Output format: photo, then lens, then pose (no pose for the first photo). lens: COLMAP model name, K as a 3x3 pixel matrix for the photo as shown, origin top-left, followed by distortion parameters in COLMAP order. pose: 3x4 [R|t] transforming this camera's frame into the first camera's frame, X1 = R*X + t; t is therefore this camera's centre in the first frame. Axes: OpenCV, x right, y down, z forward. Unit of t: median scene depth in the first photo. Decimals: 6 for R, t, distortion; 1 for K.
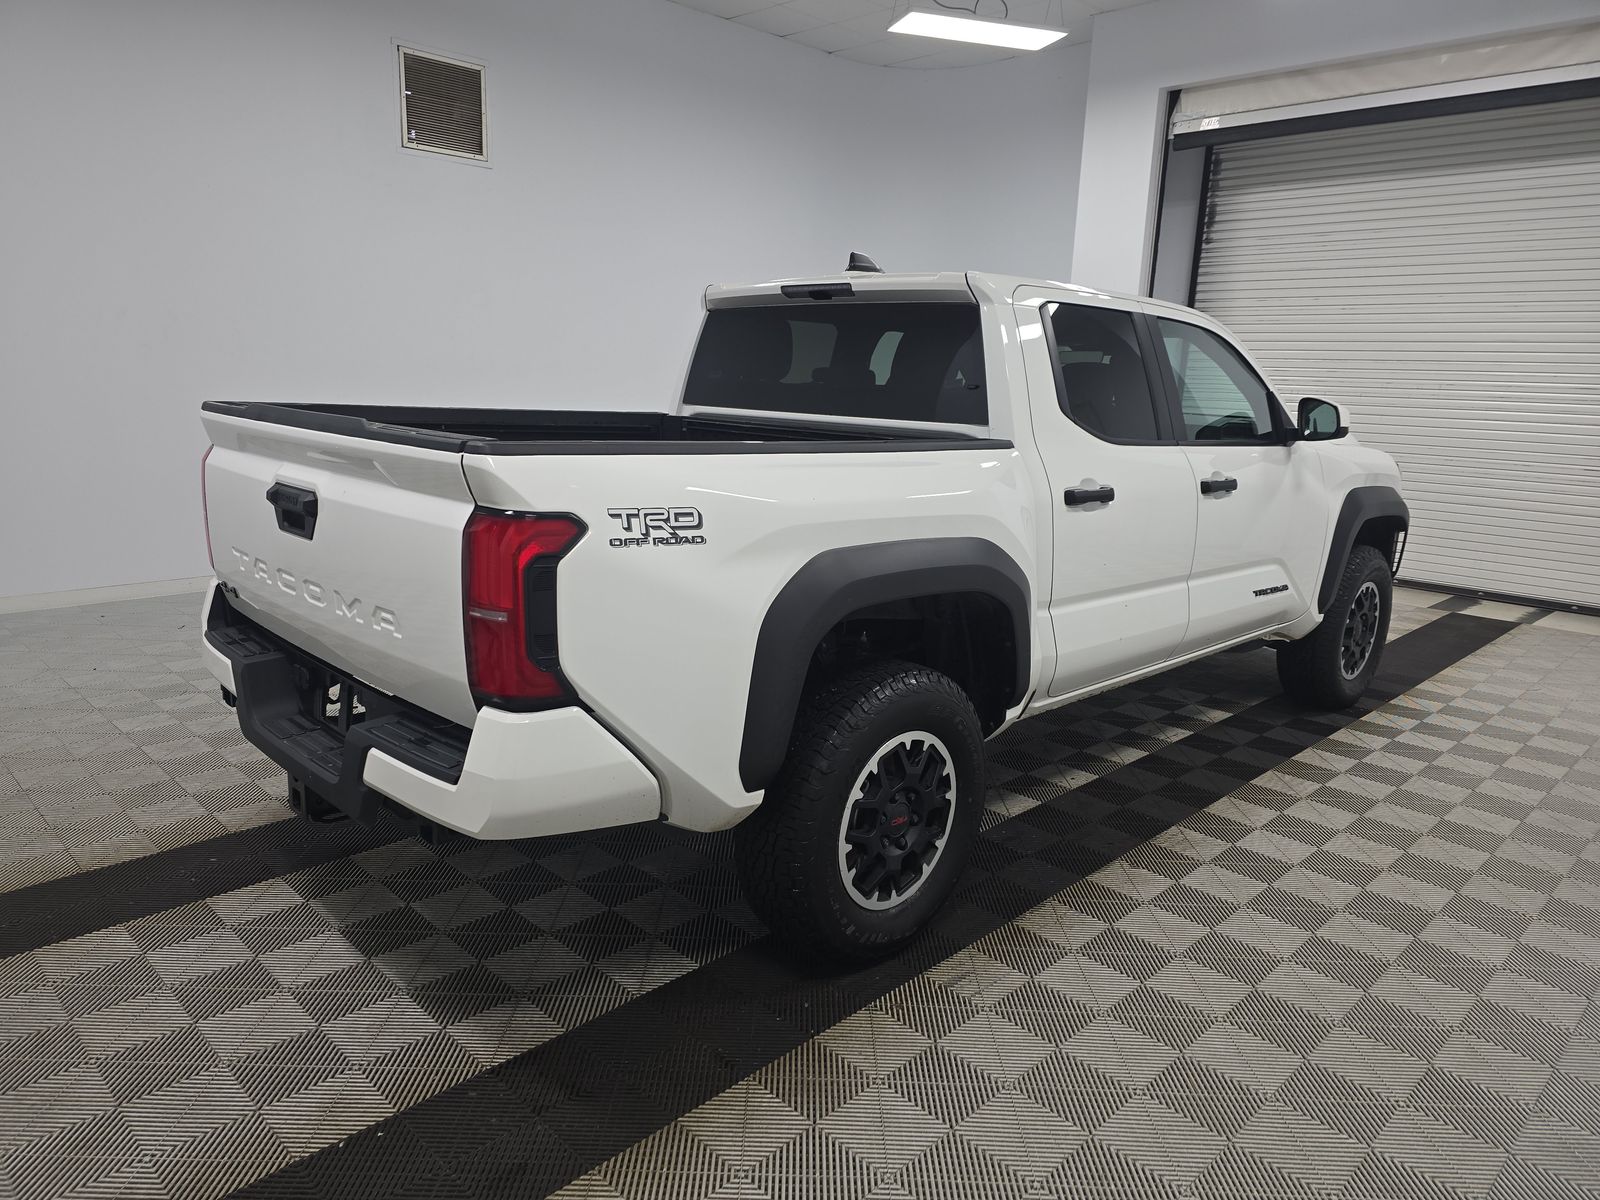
lens RADIAL K [[1065.9, 0, 800.0], [0, 1065.9, 600.0], [0, 0, 1]] dist [0.056201, -0.046410]
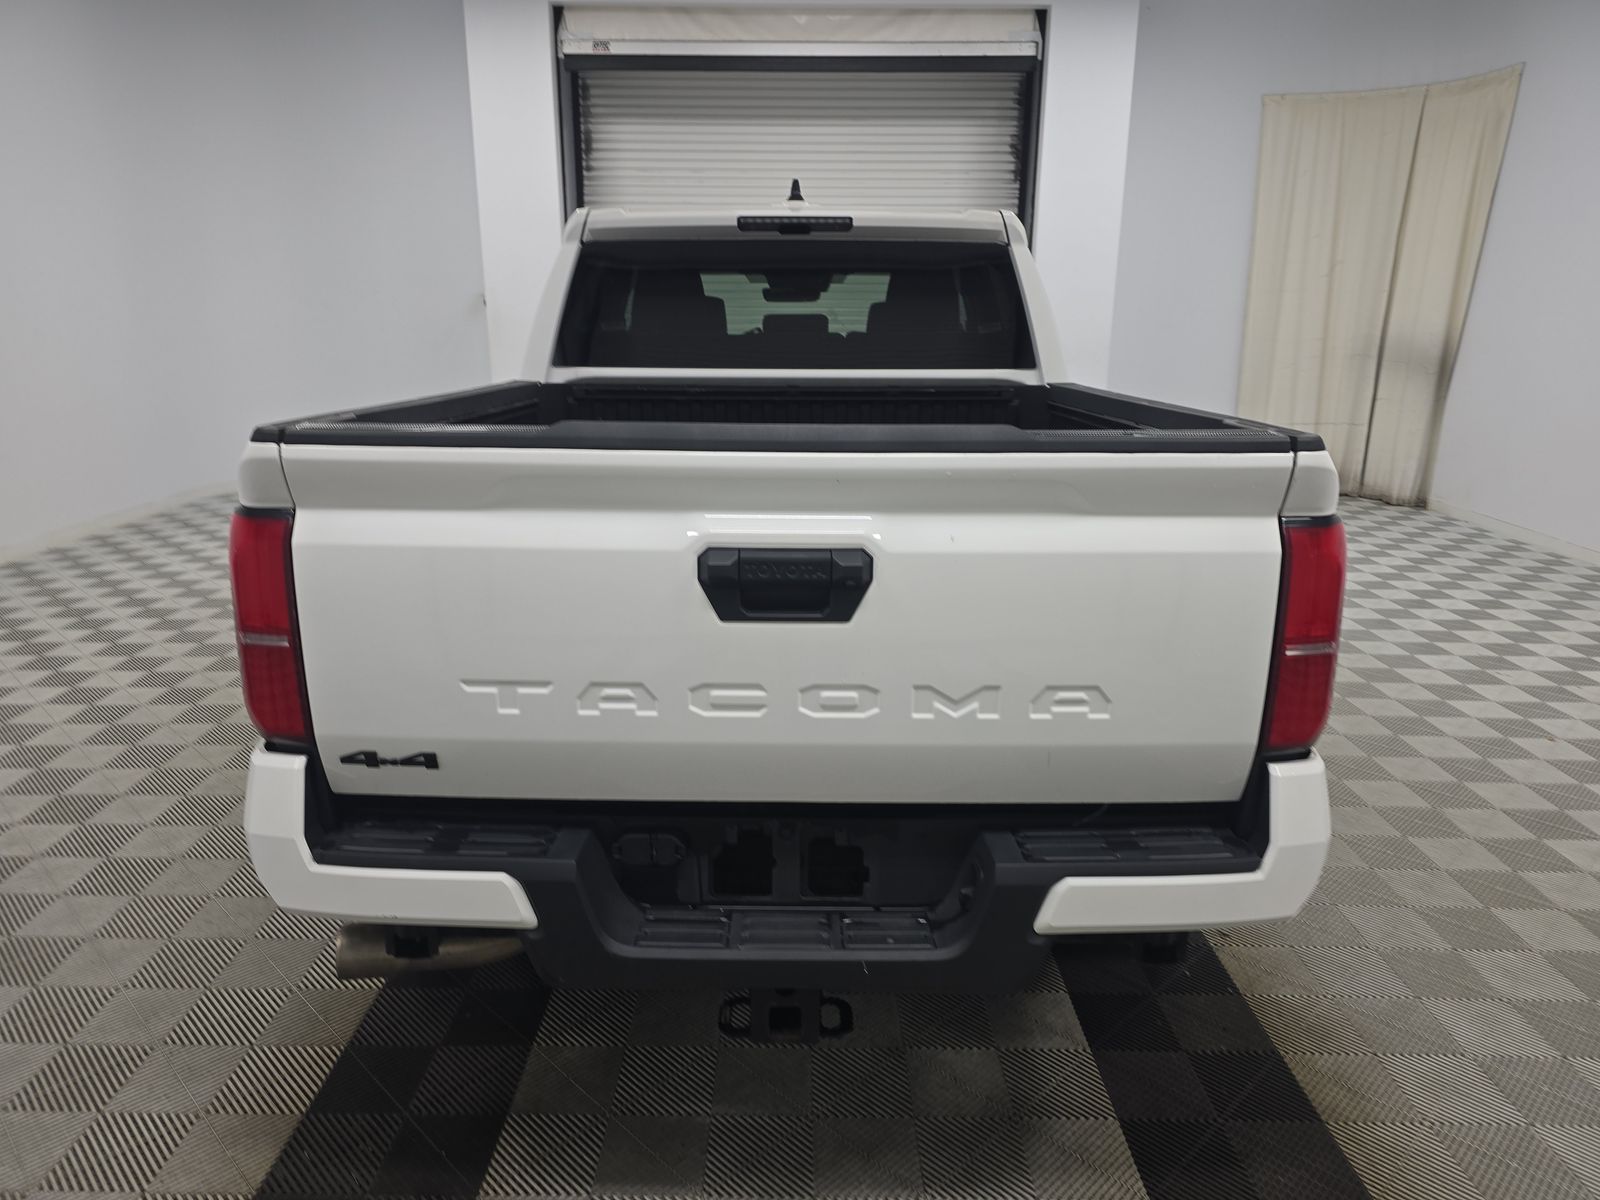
lens RADIAL K [[1065.9, 0, 800.0], [0, 1065.9, 600.0], [0, 0, 1]] dist [0.056201, -0.046410]
pose [[0.709771, -0.210503, 0.672245, -0.531450], [0.164652, 0.977448, 0.132230, -0.092974], [-0.684920, 0.016834, 0.728424, 0.325783]]
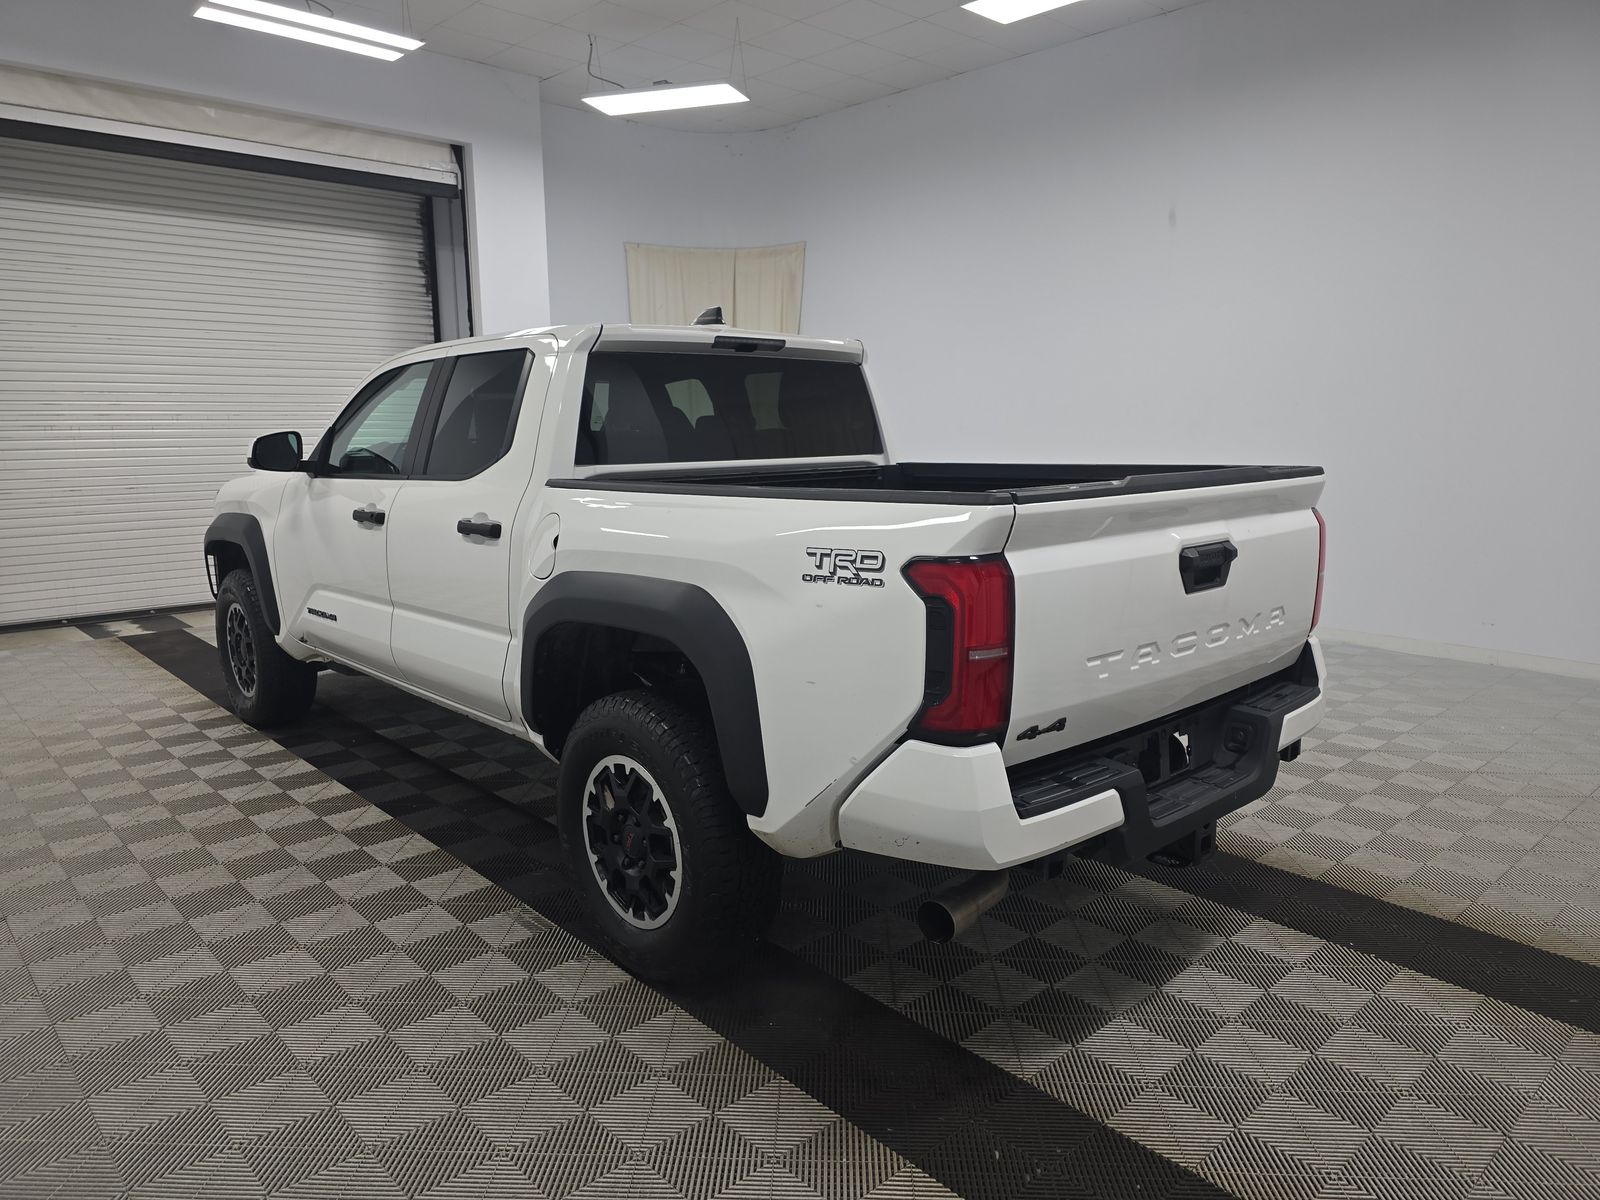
lens RADIAL K [[1065.9, 0, 800.0], [0, 1065.9, 600.0], [0, 0, 1]] dist [0.056201, -0.046410]
pose [[0.042198, -0.199973, 0.978892, -0.911588], [0.217313, 0.958145, 0.186367, -0.199803], [-0.975189, 0.204862, 0.083889, 0.785555]]
